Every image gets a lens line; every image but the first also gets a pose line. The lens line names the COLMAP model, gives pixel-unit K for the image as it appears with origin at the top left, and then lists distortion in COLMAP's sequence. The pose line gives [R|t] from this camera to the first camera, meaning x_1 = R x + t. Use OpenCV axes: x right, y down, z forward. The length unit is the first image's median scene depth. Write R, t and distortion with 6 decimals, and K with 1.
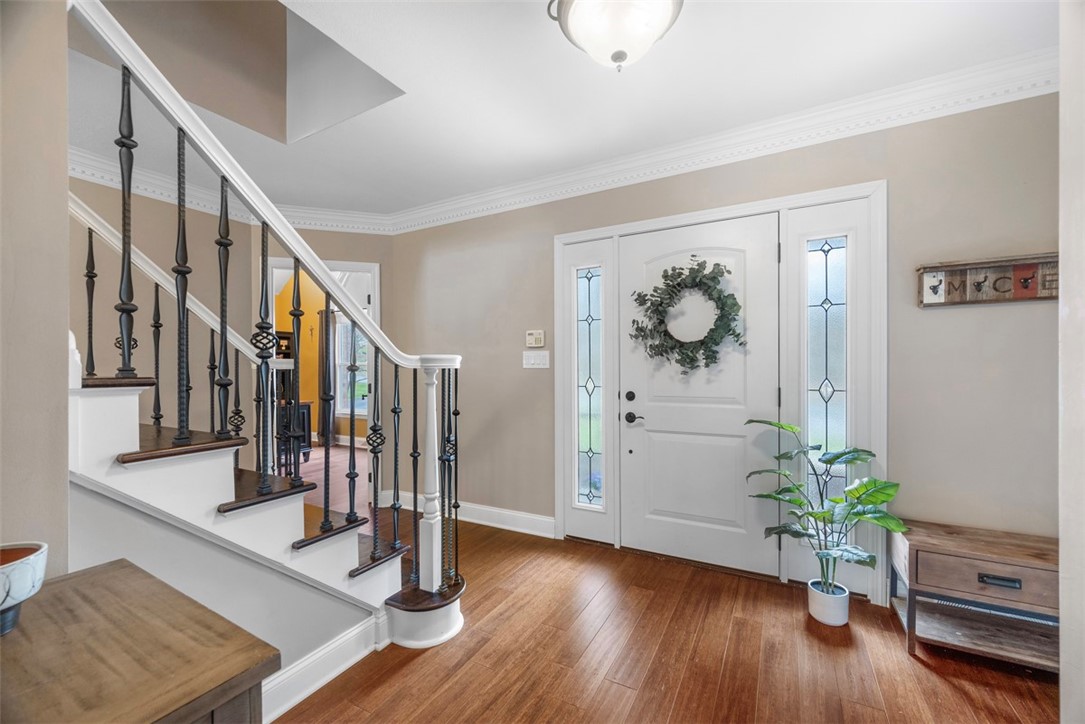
lens RADIAL K [[432.8, 0, 544.6], [0, 432.8, 371.3], [0, 0, 1]] dist [0.001994, 0.000133]
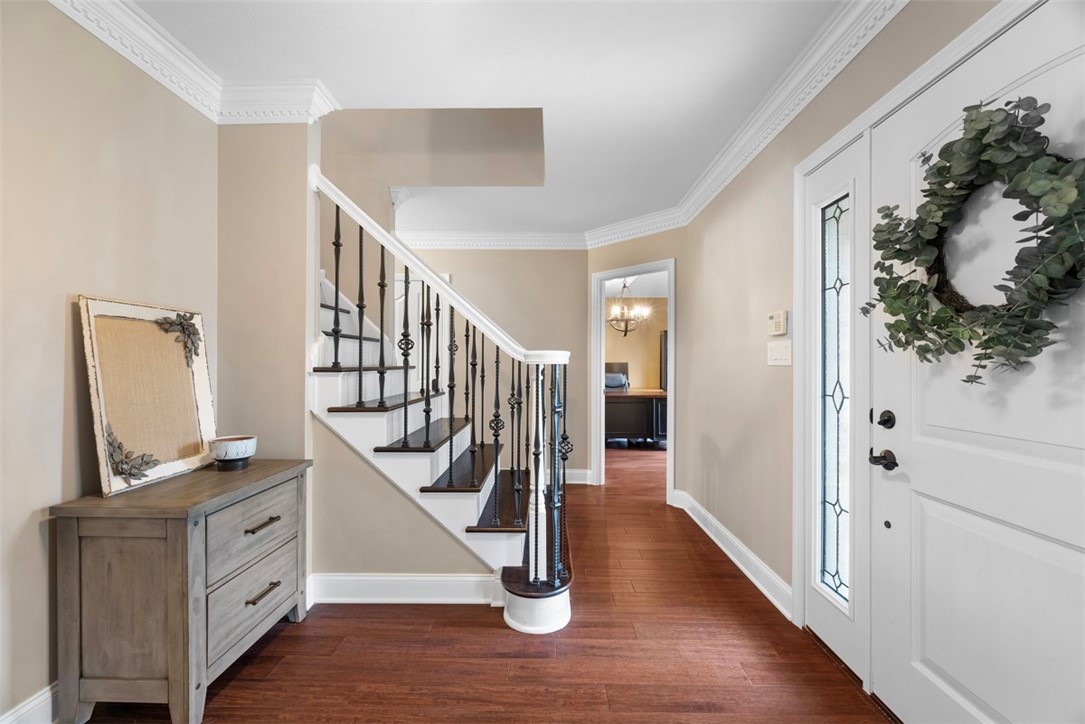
lens RADIAL K [[430.9, 0, 545.2], [0, 430.9, 361.7], [0, 0, 1]] dist [0.001356, -0.000007]
pose [[0.471697, 0.002889, -0.881756, 0.543732], [-0.013390, 0.999903, -0.003887, -0.006965], [0.881659, 0.013640, 0.471690, 0.442028]]
